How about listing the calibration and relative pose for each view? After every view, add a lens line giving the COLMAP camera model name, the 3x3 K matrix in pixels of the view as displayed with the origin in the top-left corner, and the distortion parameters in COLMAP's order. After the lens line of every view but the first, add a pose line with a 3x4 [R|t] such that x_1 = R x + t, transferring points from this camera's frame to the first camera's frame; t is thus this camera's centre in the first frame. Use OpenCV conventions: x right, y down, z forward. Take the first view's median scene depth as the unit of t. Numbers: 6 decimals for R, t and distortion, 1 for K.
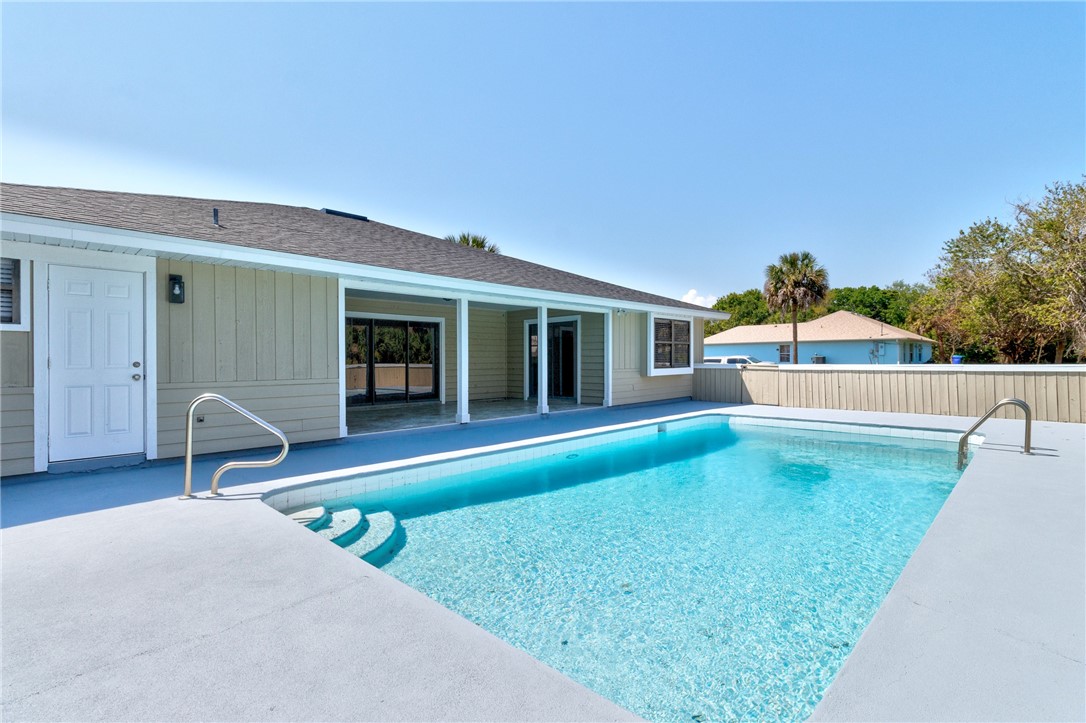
lens RADIAL K [[504.9, 0, 538.3], [0, 504.9, 357.9], [0, 0, 1]] dist [0.022425, -0.000633]
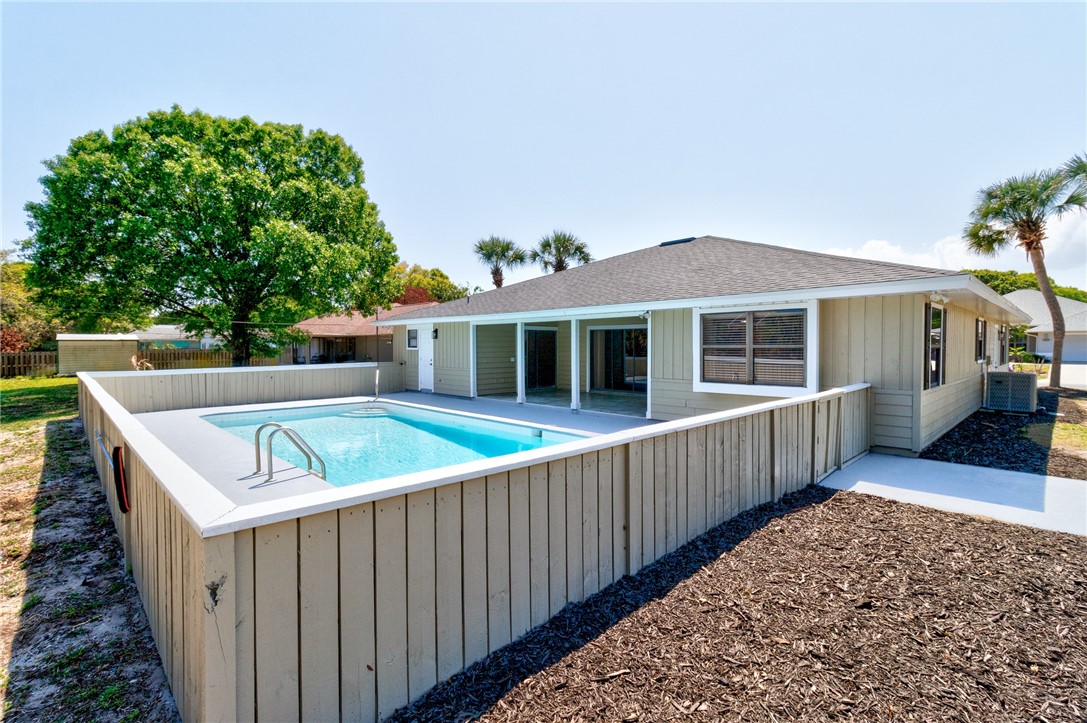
lens RADIAL K [[505.4, 0, 545.6], [0, 505.4, 356.9], [0, 0, 1]] dist [0.022425, -0.000633]
pose [[-0.021507, 0.025983, -0.999431, 0.984080], [0.005577, 0.999650, 0.025868, -0.036151], [0.999753, -0.005018, -0.021645, 0.782388]]
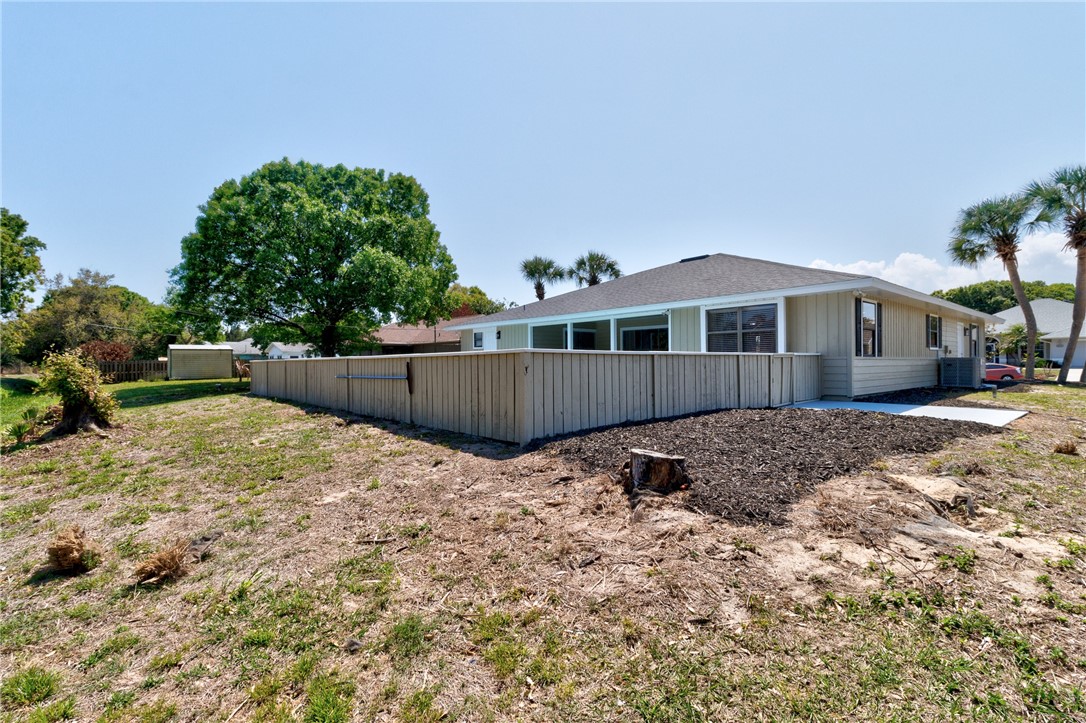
lens RADIAL K [[504.9, 0, 537.5], [0, 504.9, 363.3], [0, 0, 1]] dist [0.022425, -0.000633]
pose [[-0.086478, 0.003407, -0.996248, 1.311334], [0.008701, 0.999959, 0.002664, 0.026692], [0.996216, -0.008438, -0.086504, 0.736478]]
